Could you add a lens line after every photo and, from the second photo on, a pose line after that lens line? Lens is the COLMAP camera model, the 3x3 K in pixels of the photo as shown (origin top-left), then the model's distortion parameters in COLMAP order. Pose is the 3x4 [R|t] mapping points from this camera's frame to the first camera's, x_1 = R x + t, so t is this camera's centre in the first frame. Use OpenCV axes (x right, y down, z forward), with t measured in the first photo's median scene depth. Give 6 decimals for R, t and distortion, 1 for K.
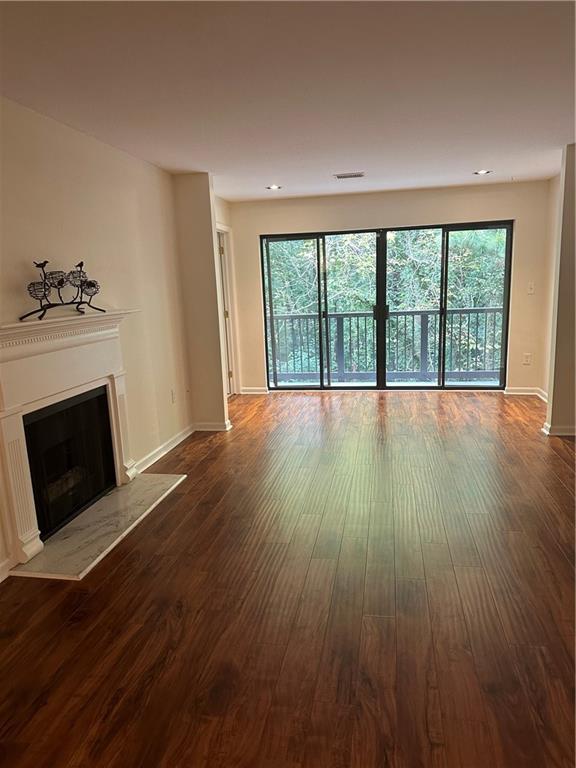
lens RADIAL K [[534.8, 0, 283.6], [0, 534.8, 389.4], [0, 0, 1]] dist [0.007185, -0.000283]
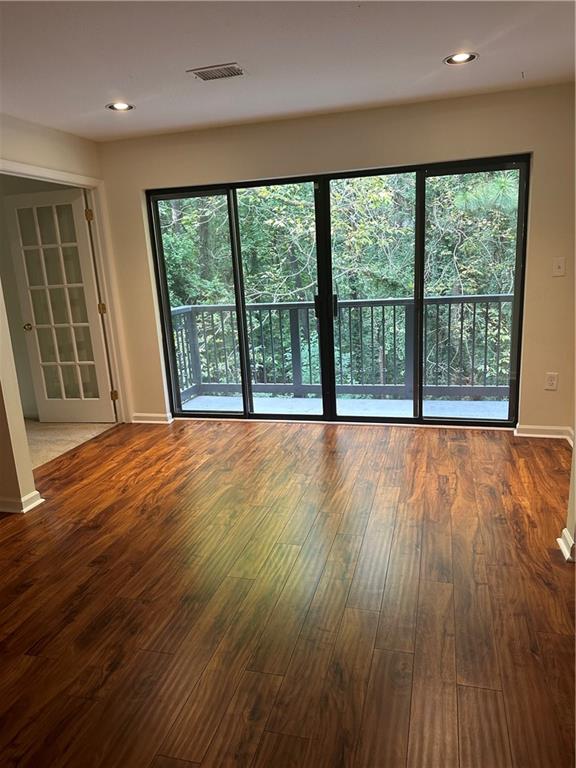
lens RADIAL K [[534.8, 0, 293.4], [0, 534.8, 379.7], [0, 0, 1]] dist [0.007185, -0.000283]
pose [[0.996941, 0.003658, -0.078074, 0.200403], [-0.001378, 0.999571, 0.029239, -0.074115], [0.078148, -0.029042, 0.996519, 0.350955]]
